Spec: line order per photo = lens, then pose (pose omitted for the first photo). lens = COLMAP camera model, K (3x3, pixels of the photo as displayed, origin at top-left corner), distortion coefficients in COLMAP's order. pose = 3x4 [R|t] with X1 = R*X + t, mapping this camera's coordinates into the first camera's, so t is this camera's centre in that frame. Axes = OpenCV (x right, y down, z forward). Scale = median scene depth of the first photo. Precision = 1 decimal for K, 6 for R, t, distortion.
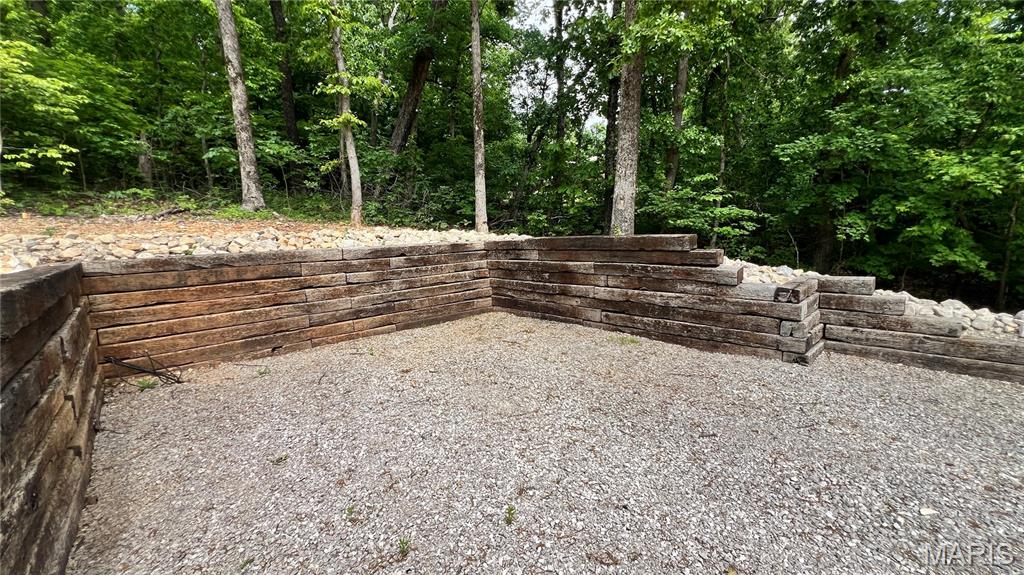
lens RADIAL K [[409.2, 0, 512.0], [0, 409.2, 287.5], [0, 0, 1]] dist [-0.002835, -0.000043]
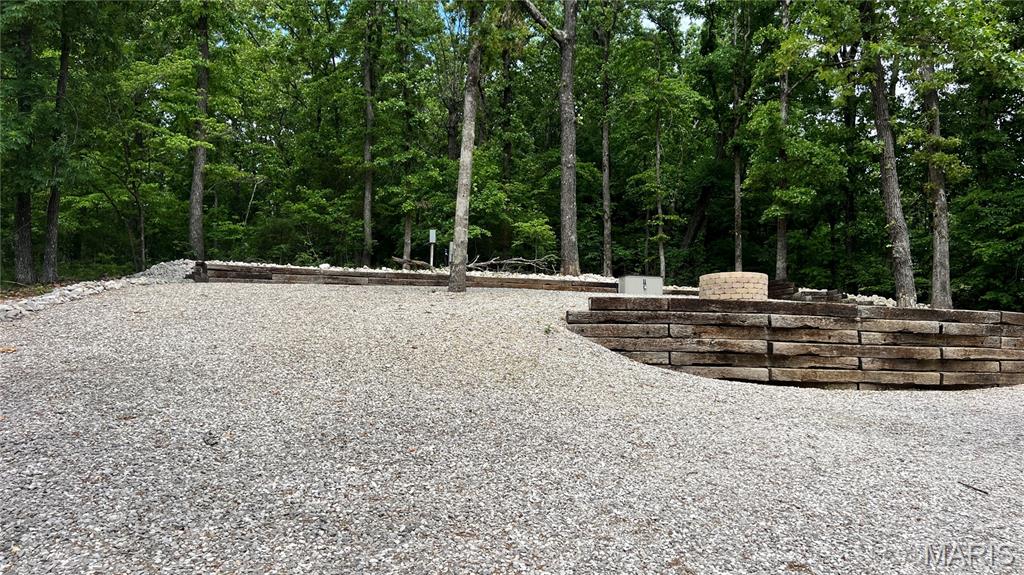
lens RADIAL K [[766.4, 0, 506.1], [0, 766.4, 287.5], [0, 0, 1]] dist [0.068680, -0.077460]
pose [[0.873693, -0.013713, -0.486284, 0.688055], [-0.102940, 0.971756, -0.212352, 0.638641], [0.475461, 0.235589, 0.847605, -2.258944]]
